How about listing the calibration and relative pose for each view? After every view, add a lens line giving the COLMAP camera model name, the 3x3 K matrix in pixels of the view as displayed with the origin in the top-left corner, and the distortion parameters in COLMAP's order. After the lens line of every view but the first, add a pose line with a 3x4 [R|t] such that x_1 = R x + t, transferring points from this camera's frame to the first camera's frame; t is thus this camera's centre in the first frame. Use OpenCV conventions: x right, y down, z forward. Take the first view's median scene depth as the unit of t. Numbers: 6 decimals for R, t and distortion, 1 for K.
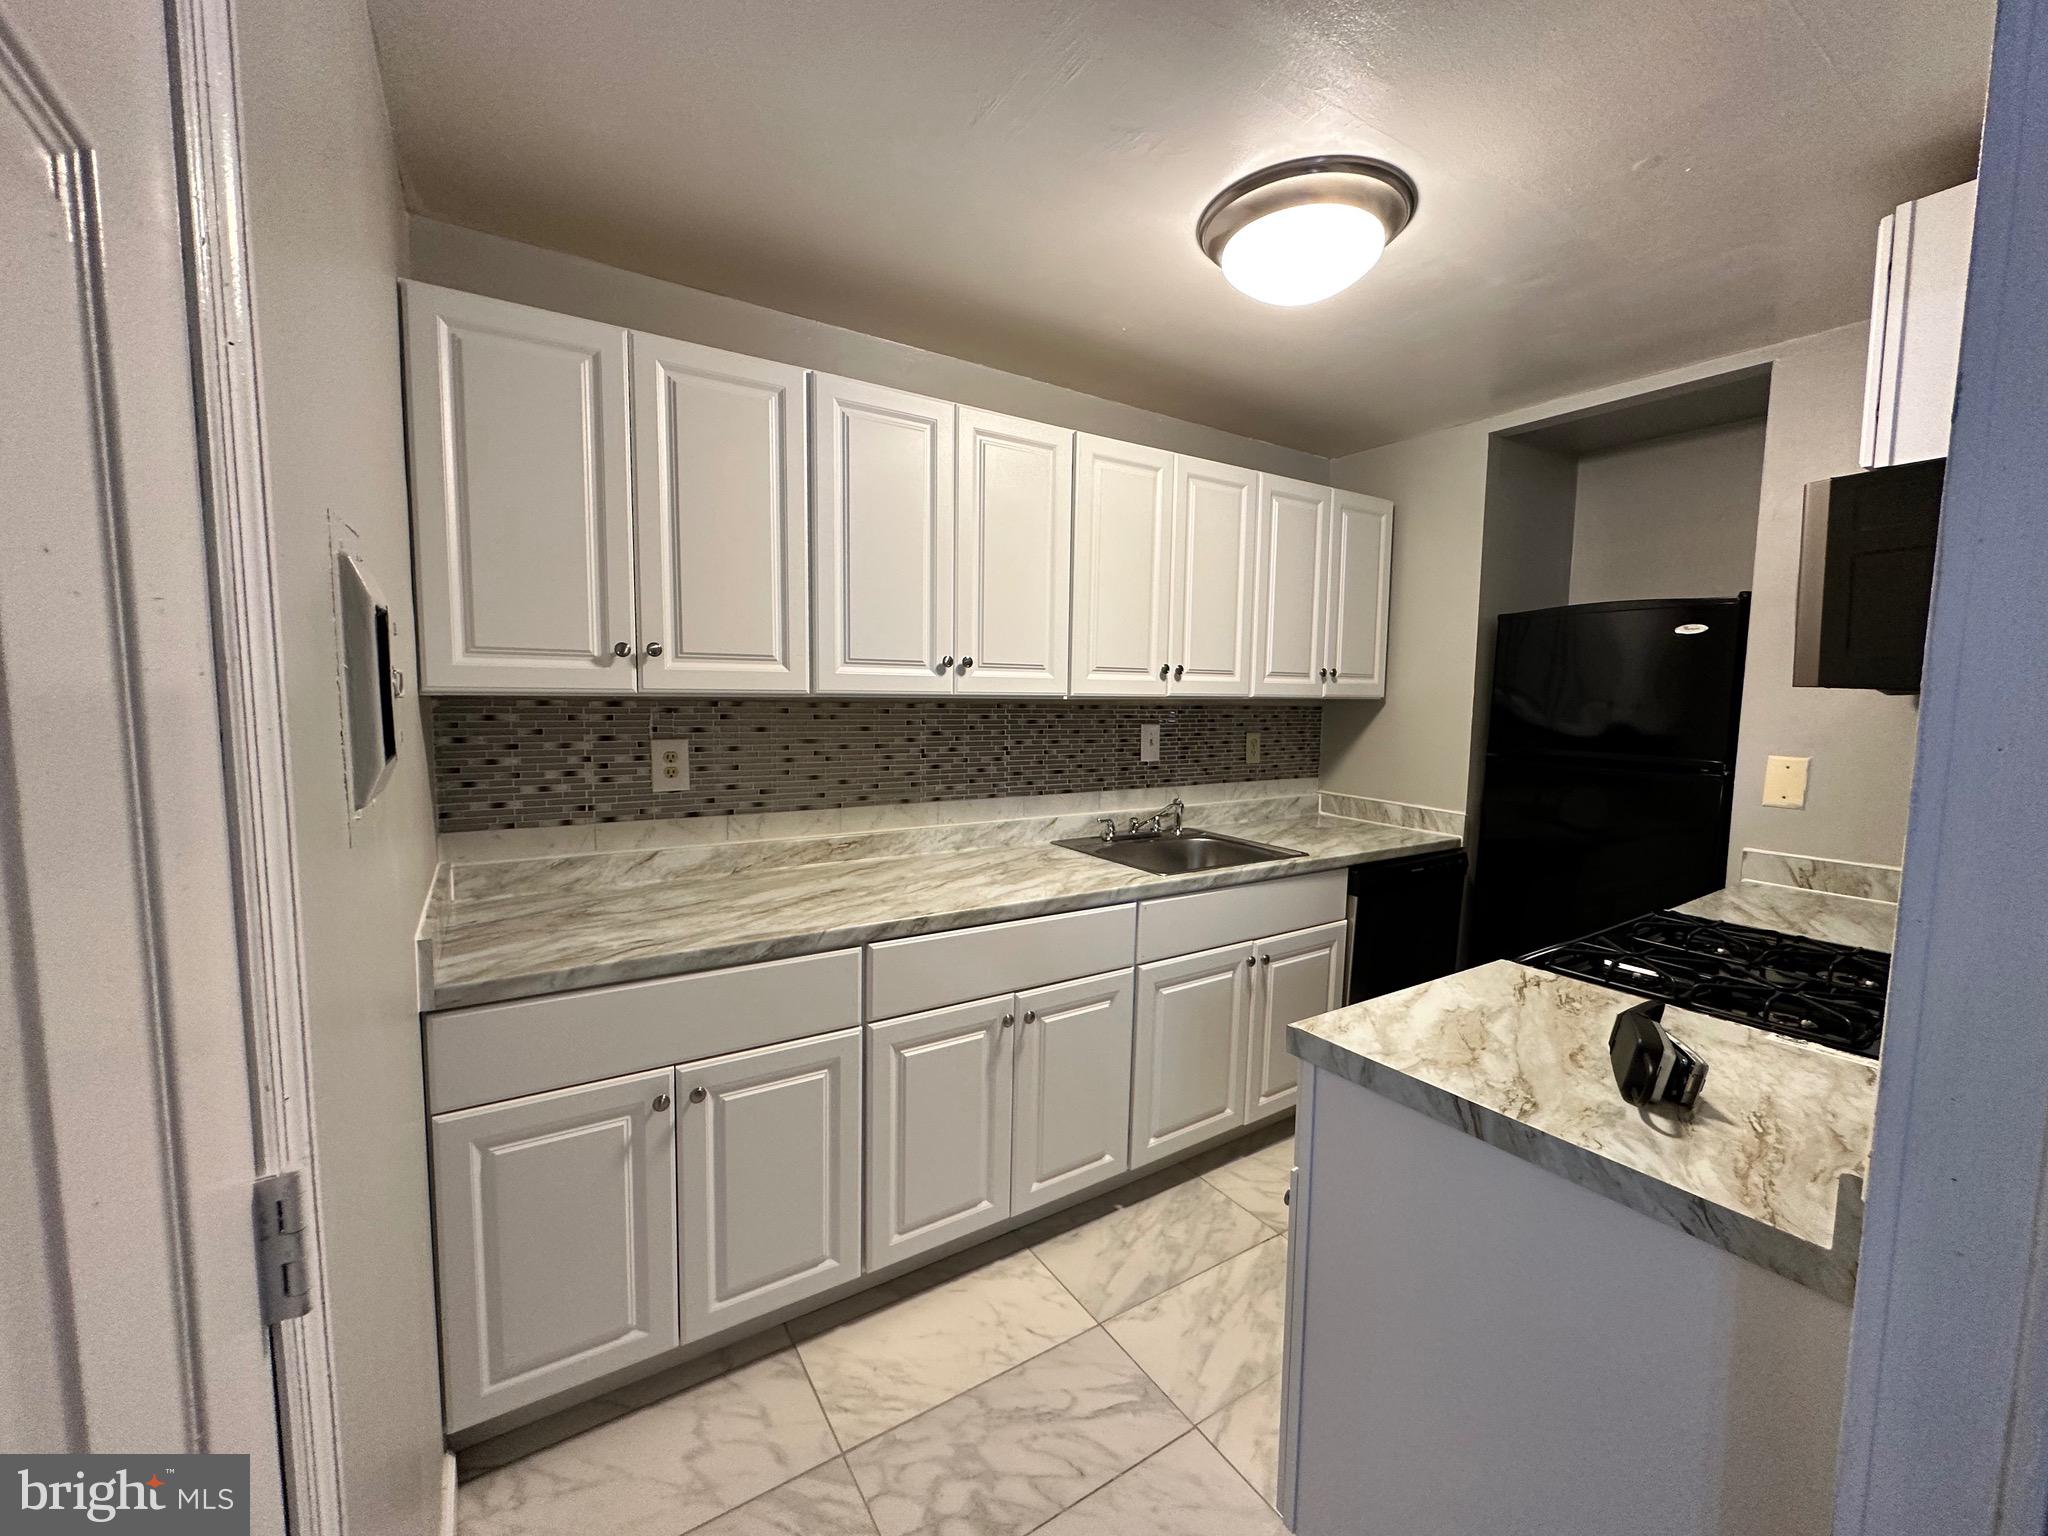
lens RADIAL K [[818.1, 0, 1025.8], [0, 818.1, 767.0], [0, 0, 1]] dist [-0.003162, 0.000680]
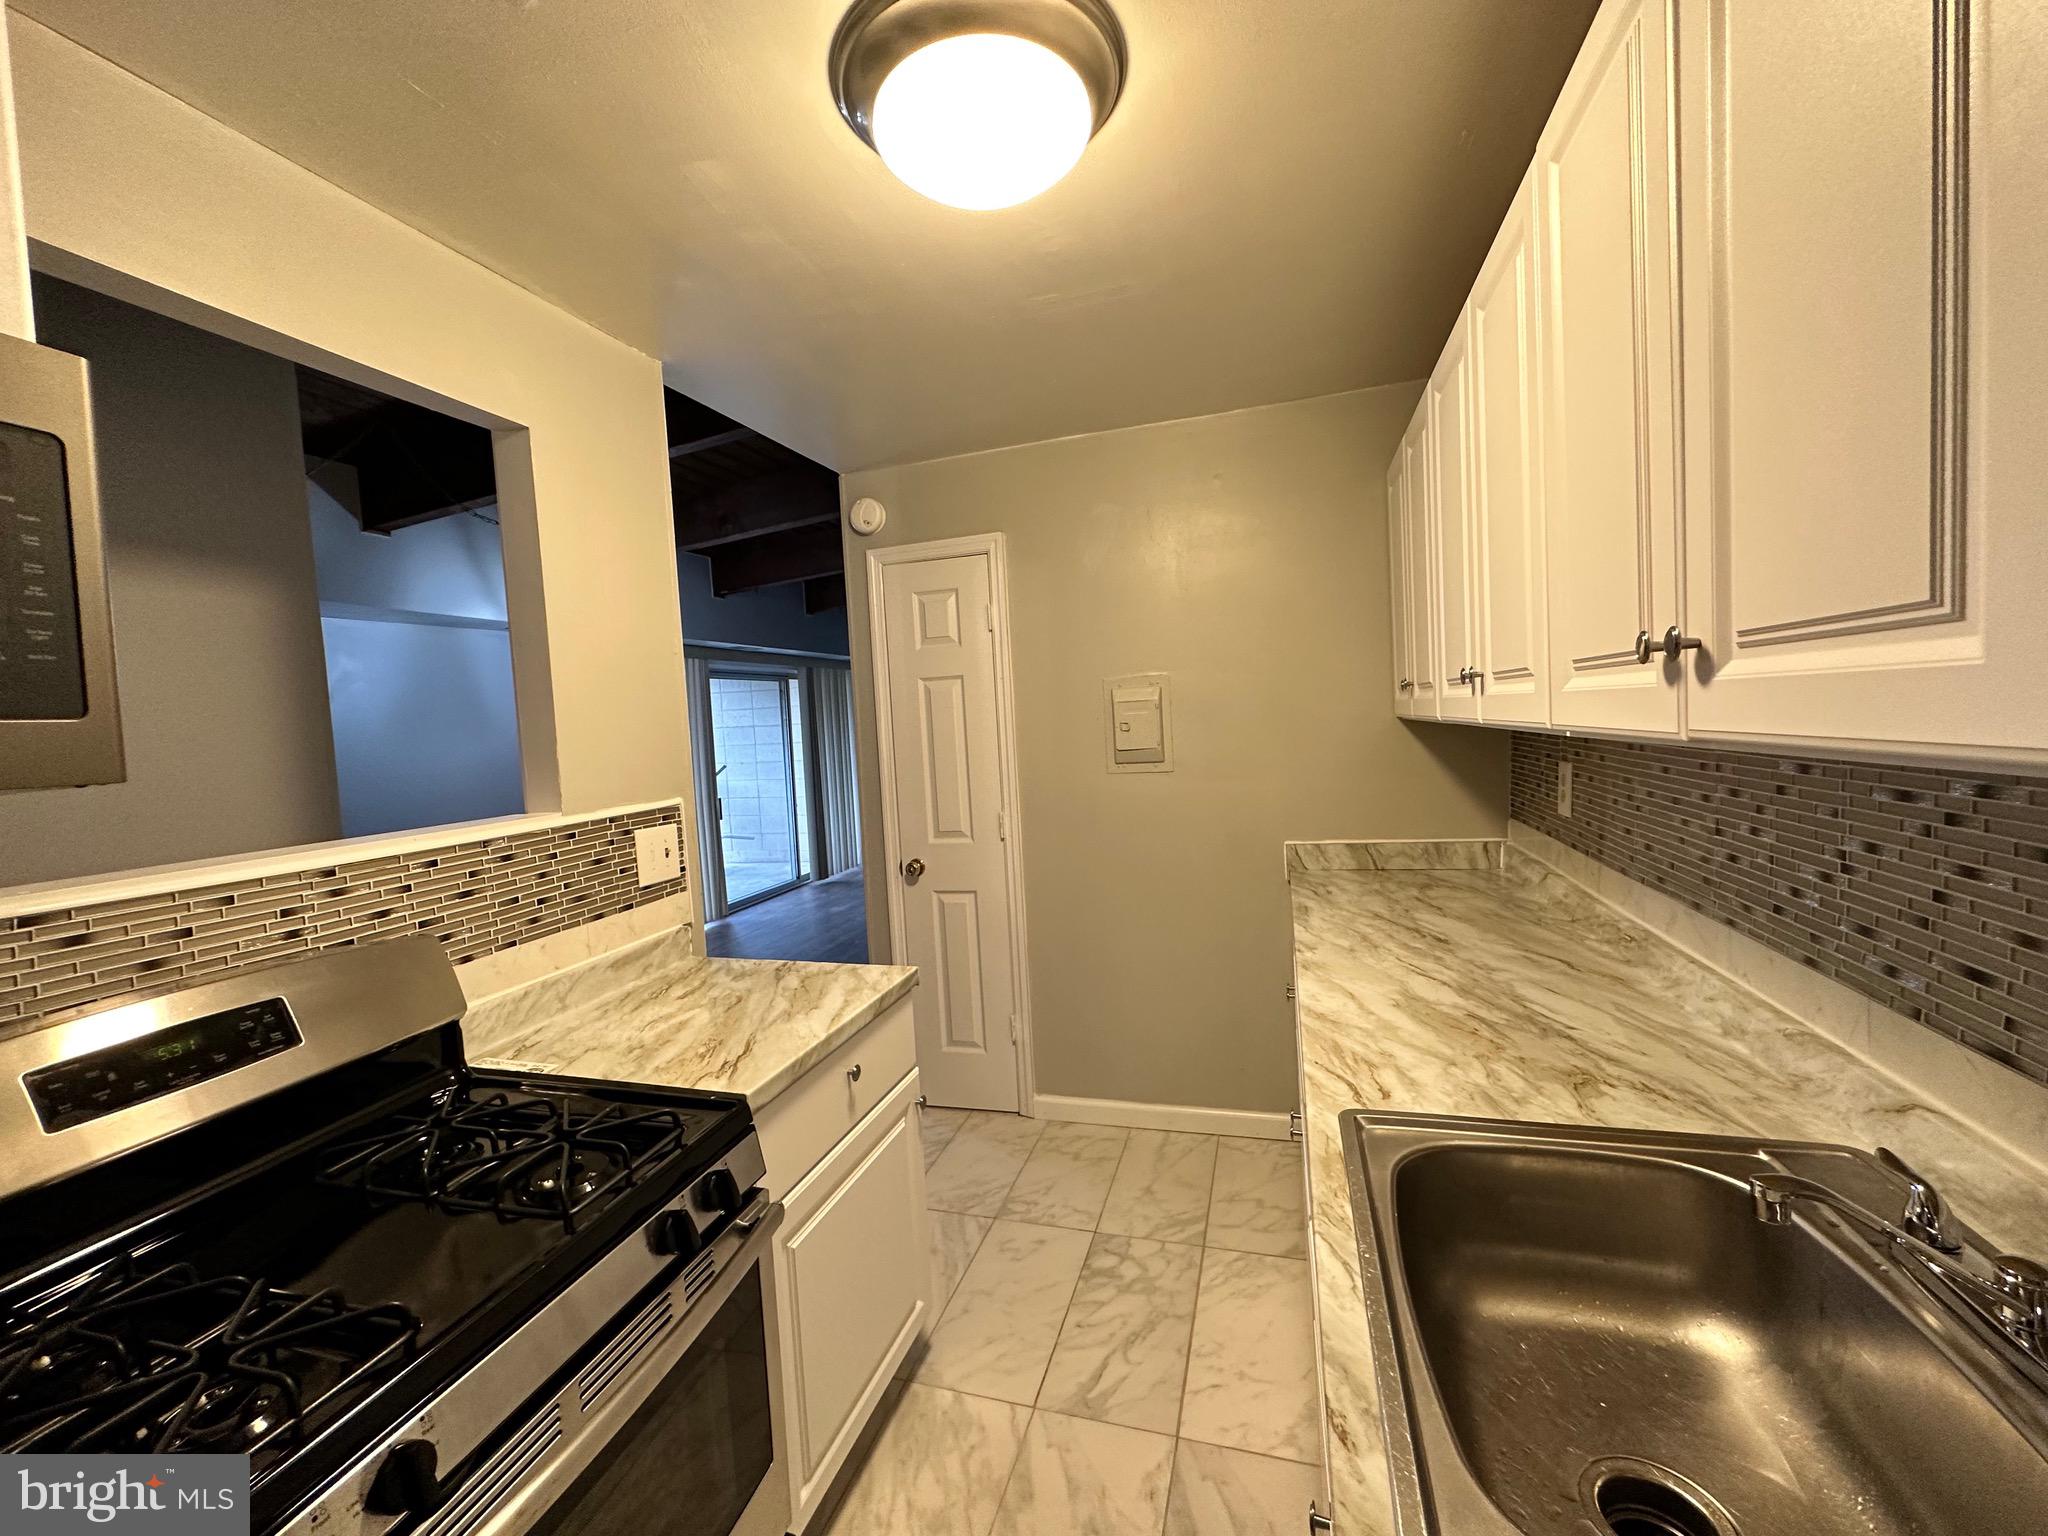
lens RADIAL K [[818.1, 0, 1025.8], [0, 818.1, 767.0], [0, 0, 1]] dist [-0.003162, 0.000680]
pose [[-0.767871, 0.067169, -0.637073, 0.712689], [-0.012948, 0.992657, 0.120266, -0.146330], [0.640473, 0.100598, -0.761363, 1.449425]]
